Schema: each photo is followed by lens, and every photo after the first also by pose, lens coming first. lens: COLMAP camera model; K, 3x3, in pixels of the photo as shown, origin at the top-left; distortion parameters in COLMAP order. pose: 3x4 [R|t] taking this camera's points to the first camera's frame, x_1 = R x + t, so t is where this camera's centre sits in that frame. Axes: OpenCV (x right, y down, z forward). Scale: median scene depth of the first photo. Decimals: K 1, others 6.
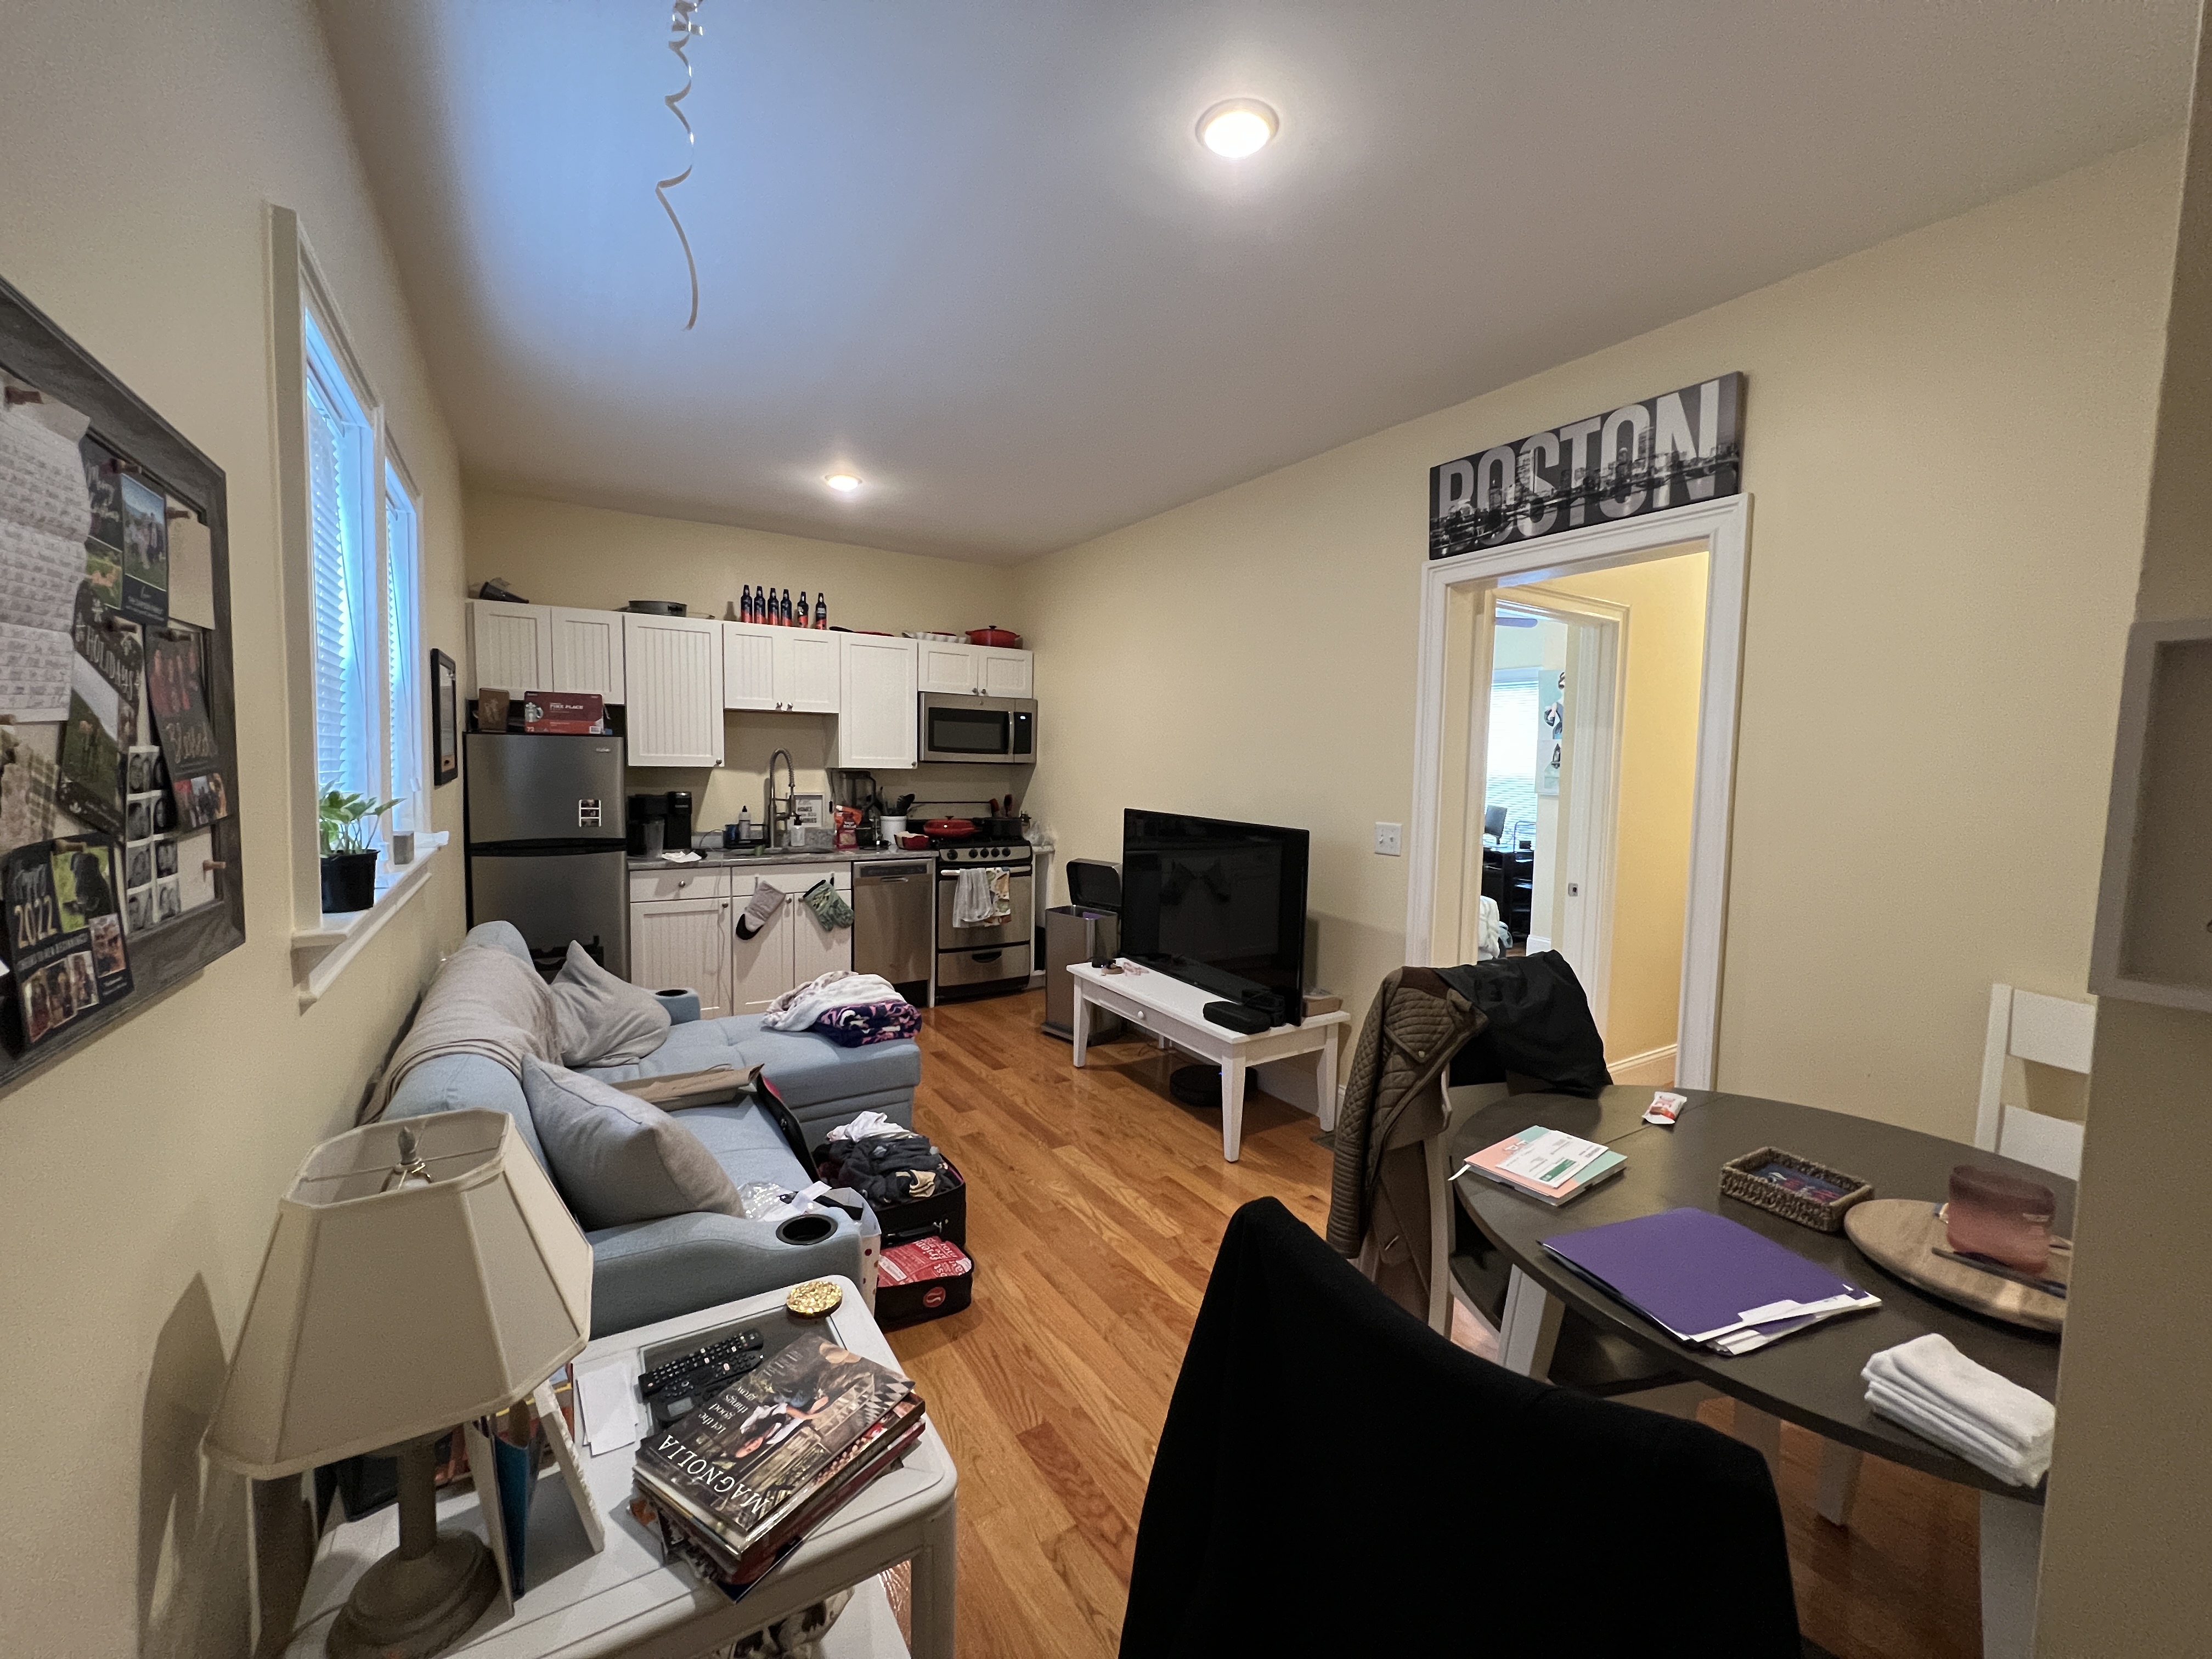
lens RADIAL K [[882.1, 0, 1103.4], [0, 882.1, 822.4], [0, 0, 1]] dist [-0.000740, 0.000381]
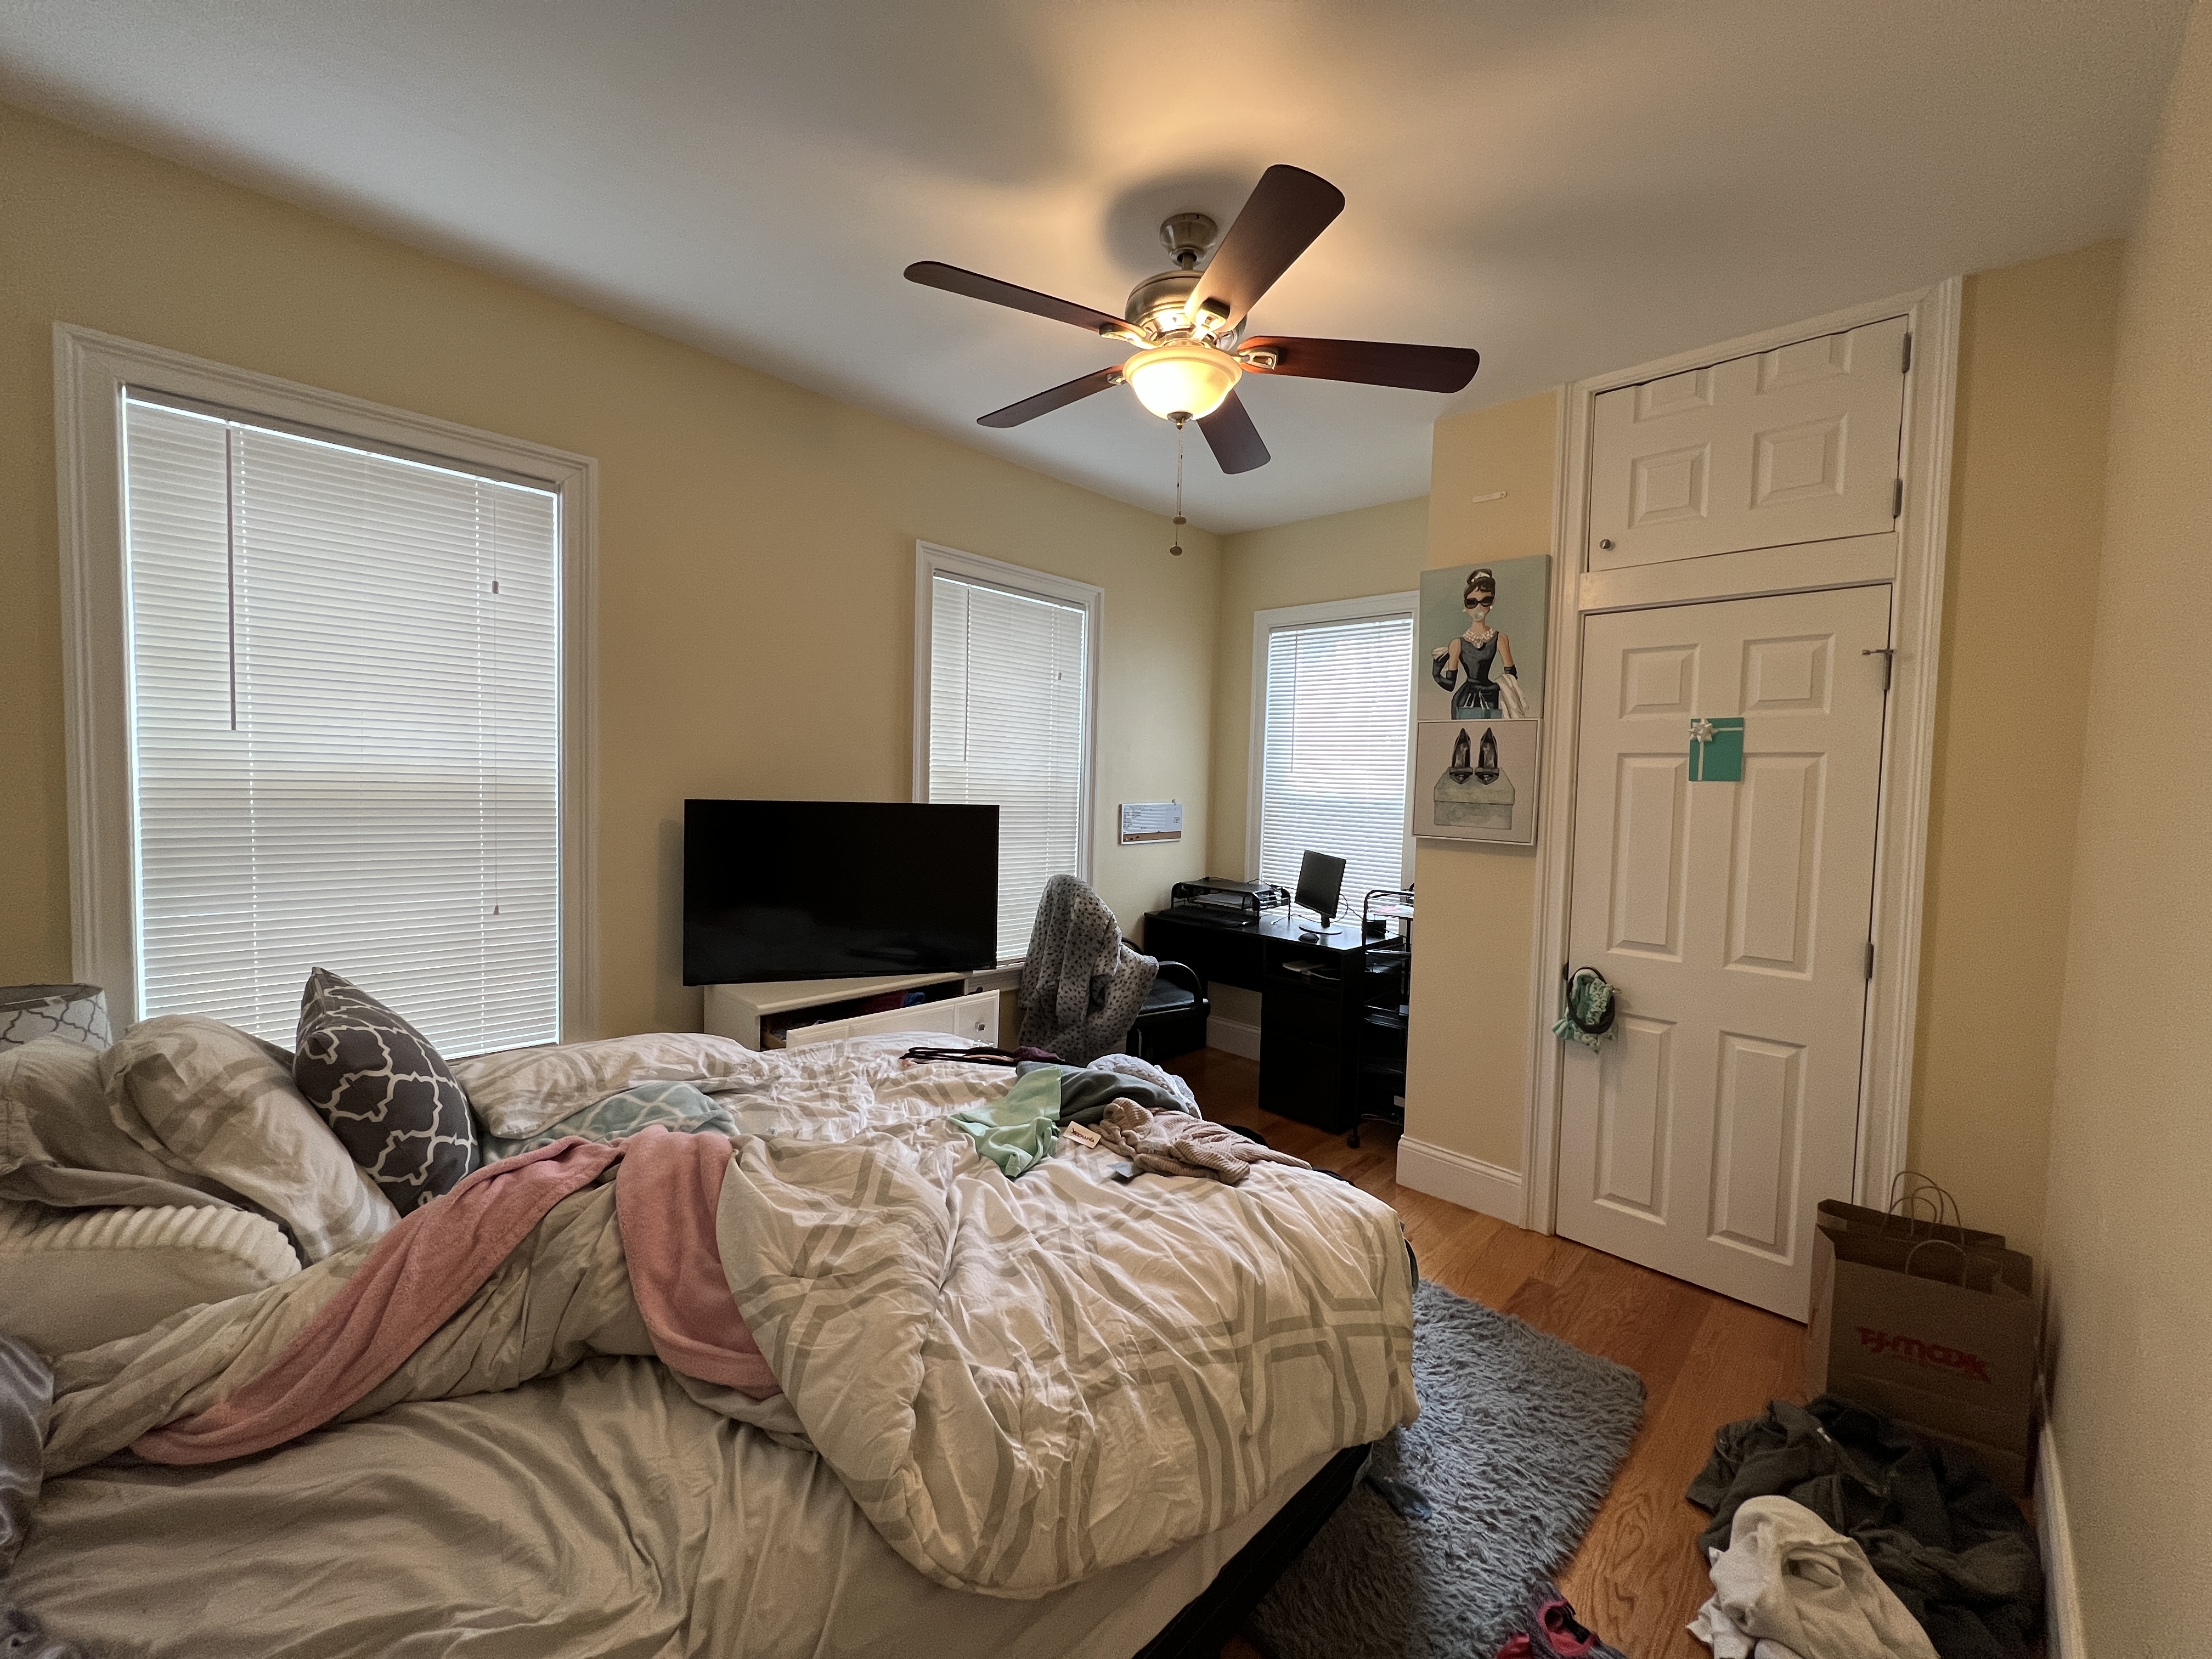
lens RADIAL K [[882.1, 0, 1102.8], [0, 882.1, 823.2], [0, 0, 1]] dist [-0.000740, 0.000381]
pose [[0.972189, -0.005440, 0.234136, 0.463852], [0.010450, 0.999742, -0.020165, -0.067579], [-0.233966, 0.022051, 0.971995, 1.233890]]
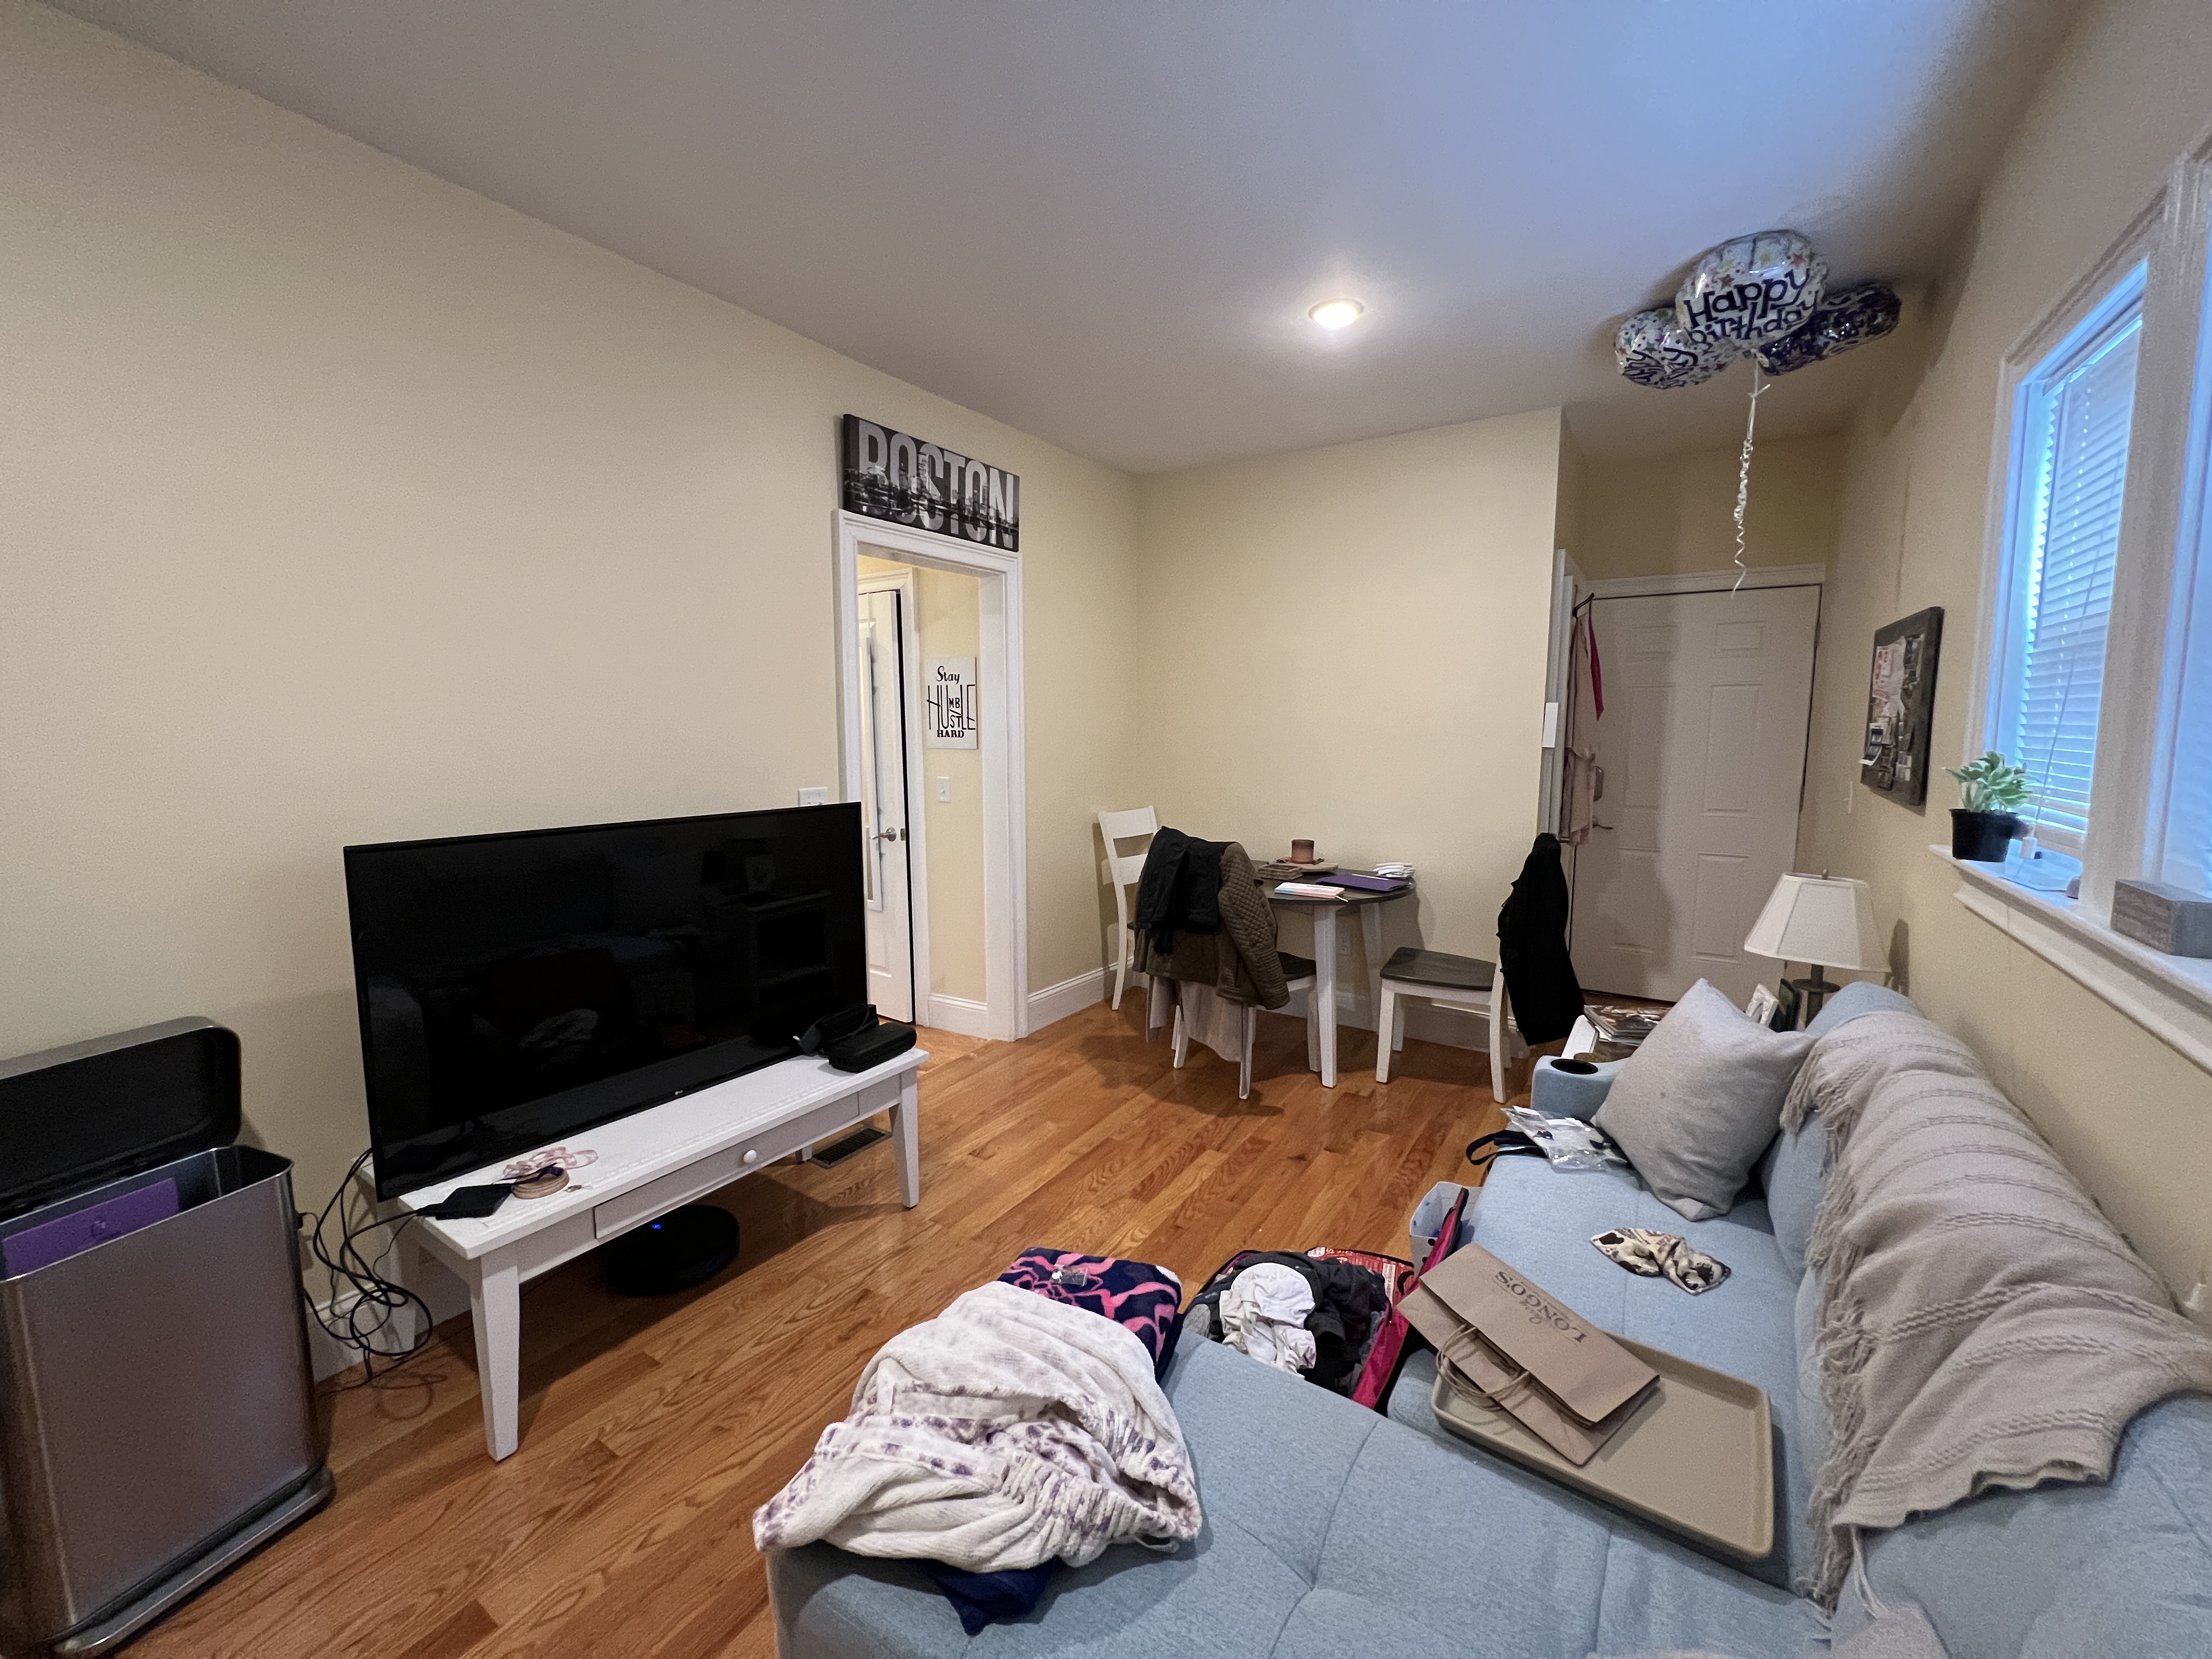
lens RADIAL K [[882.1, 0, 1104.9], [0, 882.1, 828.0], [0, 0, 1]] dist [-0.000740, 0.000381]
pose [[-0.415051, -0.126500, 0.900961, -0.646375], [0.058978, 0.984463, 0.165394, -0.095123], [-0.907884, 0.121784, -0.401142, 1.144081]]
